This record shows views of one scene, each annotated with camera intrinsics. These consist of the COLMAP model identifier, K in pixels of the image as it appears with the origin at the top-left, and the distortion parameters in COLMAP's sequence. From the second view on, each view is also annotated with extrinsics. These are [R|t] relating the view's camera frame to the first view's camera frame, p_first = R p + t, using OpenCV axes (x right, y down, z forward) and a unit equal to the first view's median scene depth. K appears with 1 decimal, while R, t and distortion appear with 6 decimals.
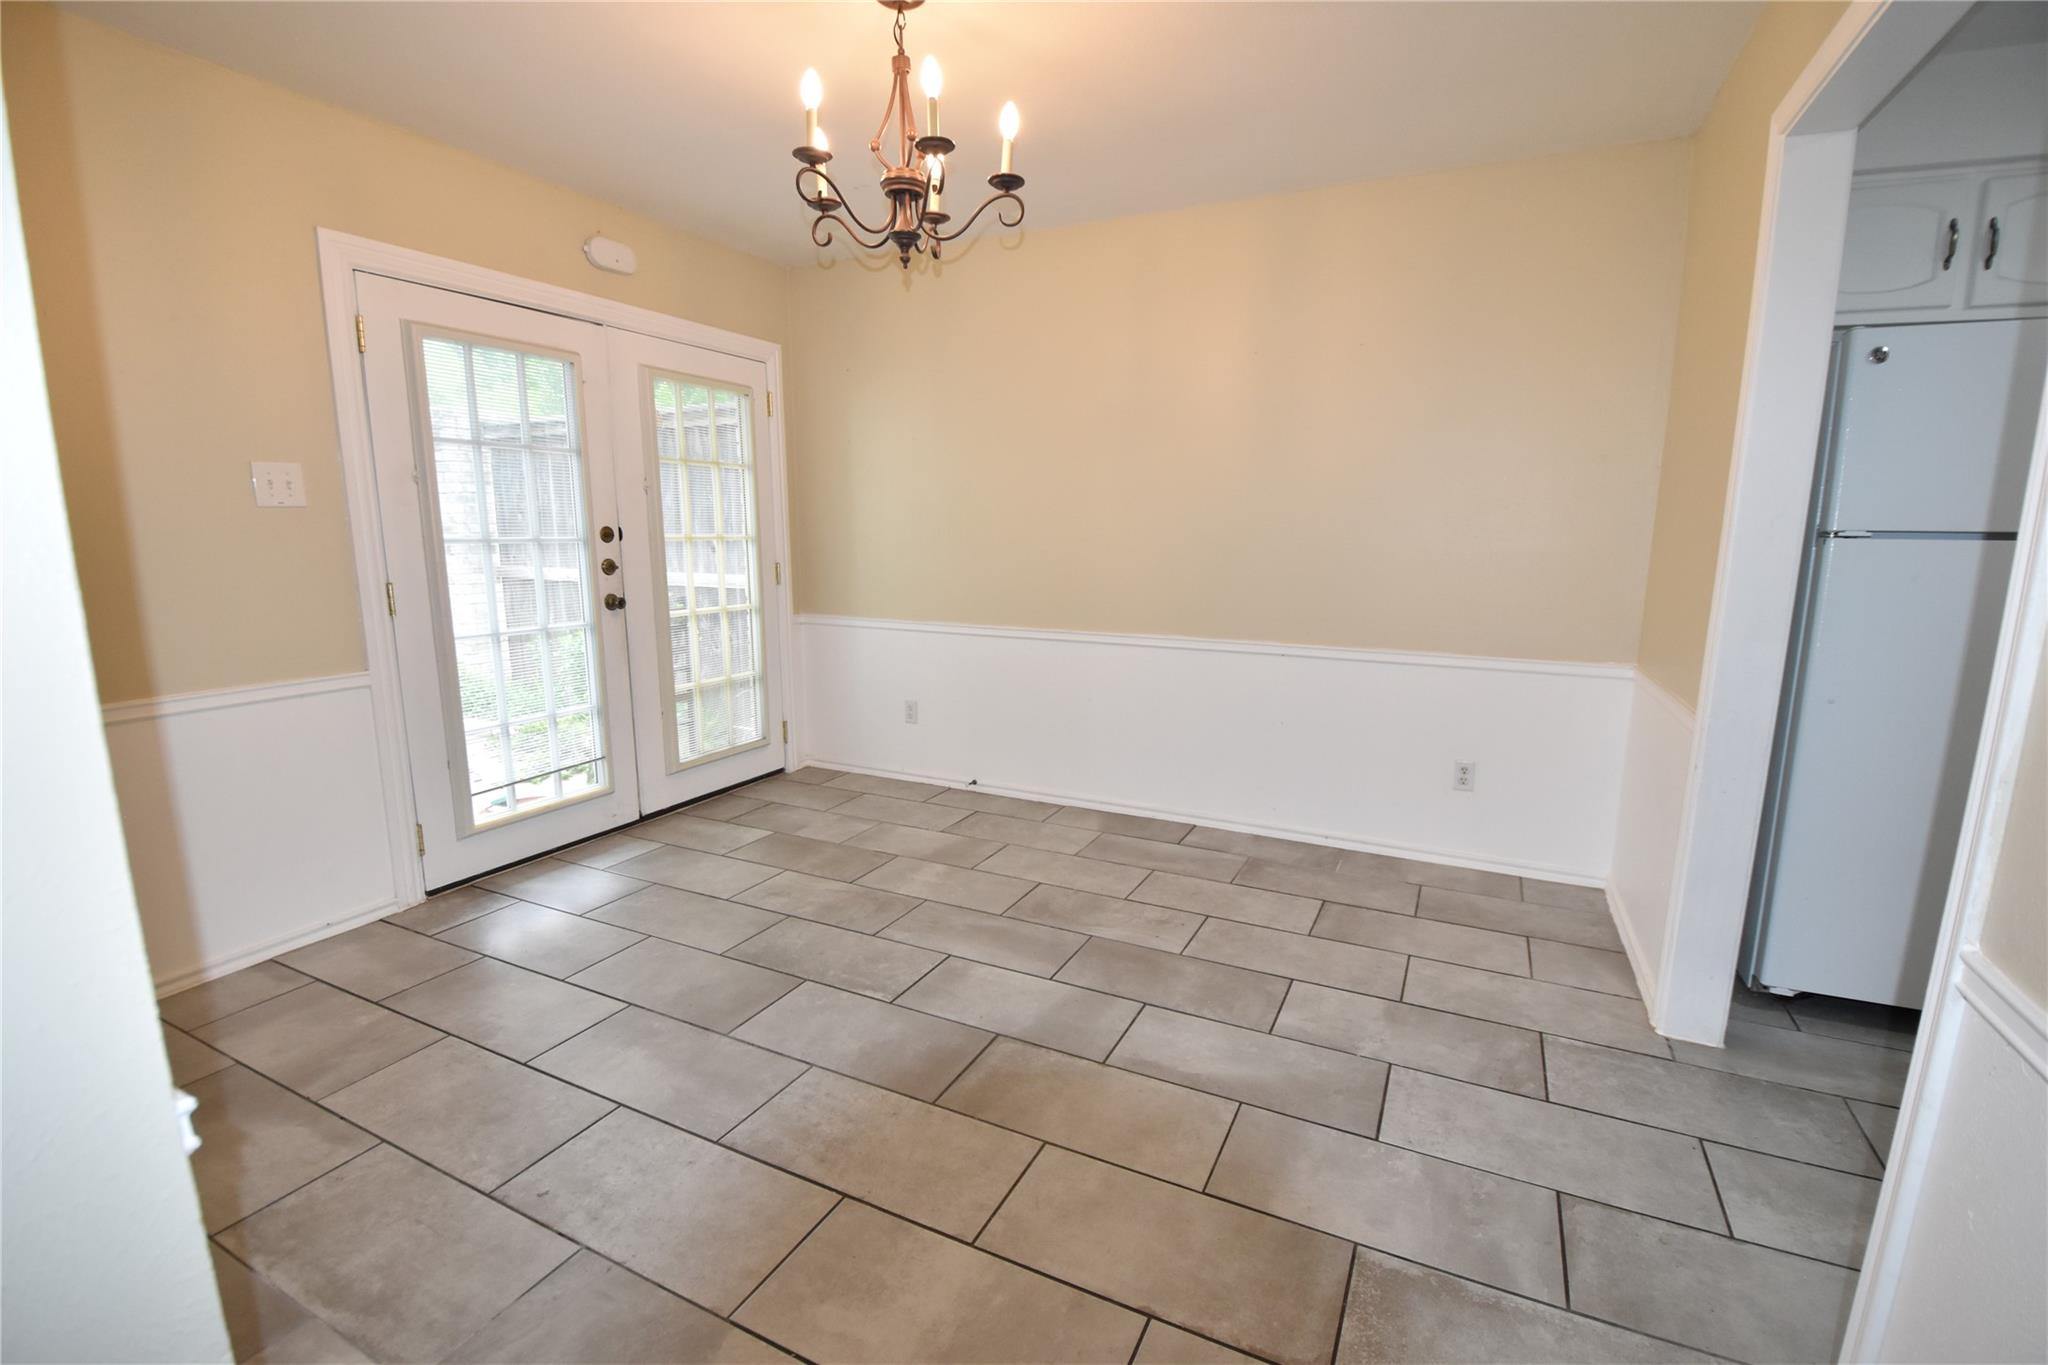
lens RADIAL K [[904.8, 0, 1023.9], [0, 904.8, 698.5], [0, 0, 1]] dist [-0.002766, -0.013265]
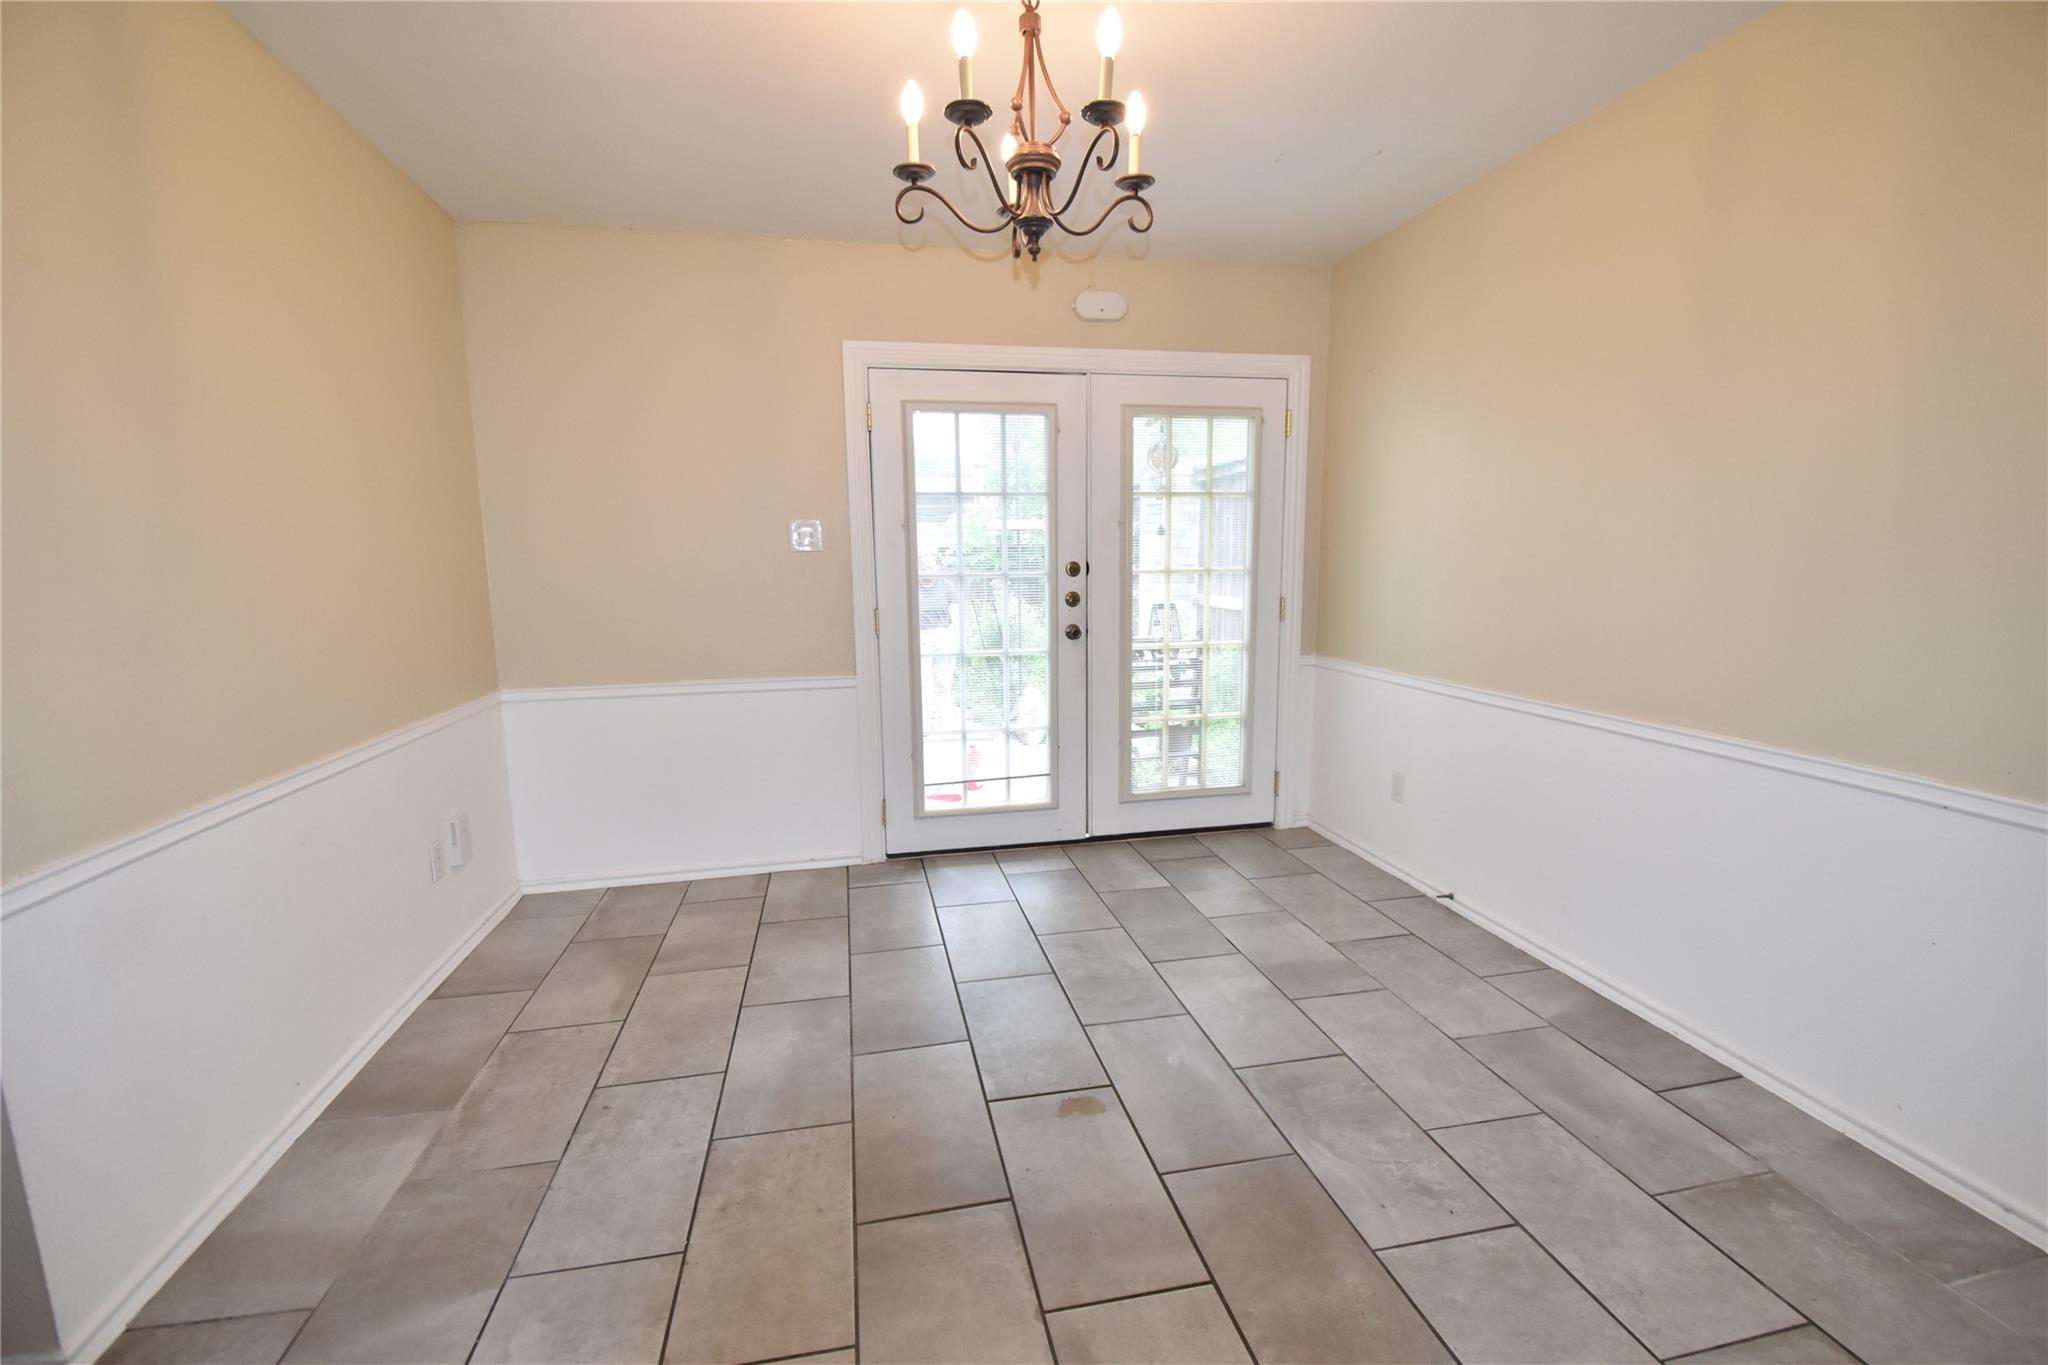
lens RADIAL K [[895.3, 0, 1030.5], [0, 895.3, 698.8], [0, 0, 1]] dist [0.023524, -0.031008]
pose [[0.614682, 0.108119, -0.781330, 0.354070], [-0.128905, 0.991013, 0.035724, -0.060603], [0.778171, 0.078758, 0.623095, 0.311291]]
